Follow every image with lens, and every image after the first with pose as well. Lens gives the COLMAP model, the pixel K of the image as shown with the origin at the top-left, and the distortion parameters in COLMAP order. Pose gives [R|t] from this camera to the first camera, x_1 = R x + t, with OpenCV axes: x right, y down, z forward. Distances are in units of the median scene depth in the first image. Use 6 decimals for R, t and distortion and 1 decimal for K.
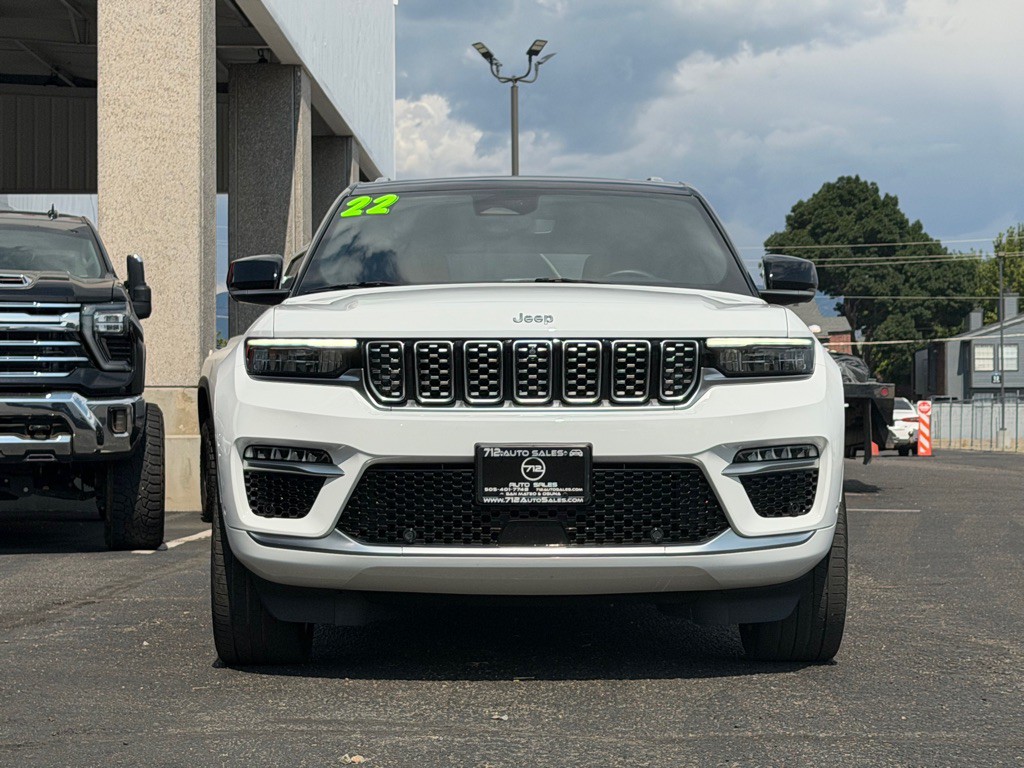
lens RADIAL K [[2273.8, 0, 511.9], [0, 2273.8, 410.4], [0, 0, 1]] dist [0.117555, 0.293262]
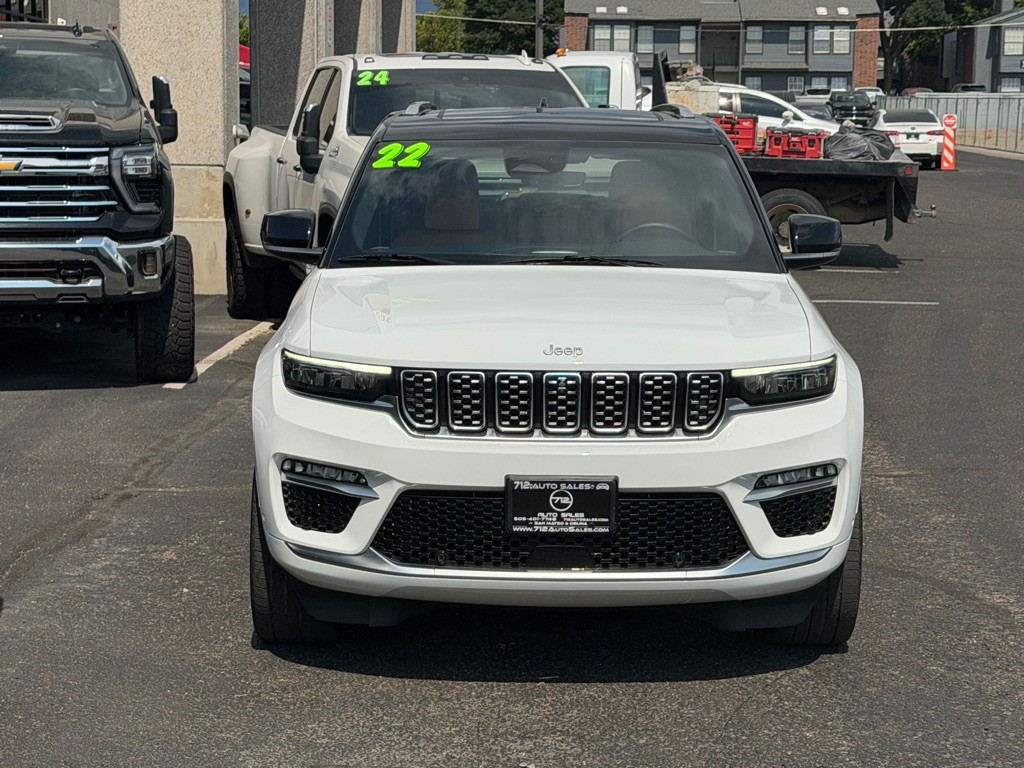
lens RADIAL K [[2273.8, 0, 511.9], [0, 2273.8, 410.4], [0, 0, 1]] dist [0.117555, 0.293262]
pose [[0.999896, 0.012649, -0.006921, -0.005949], [-0.011480, 0.988827, 0.148626, -0.155809], [0.008723, -0.148531, 0.988869, -0.019194]]
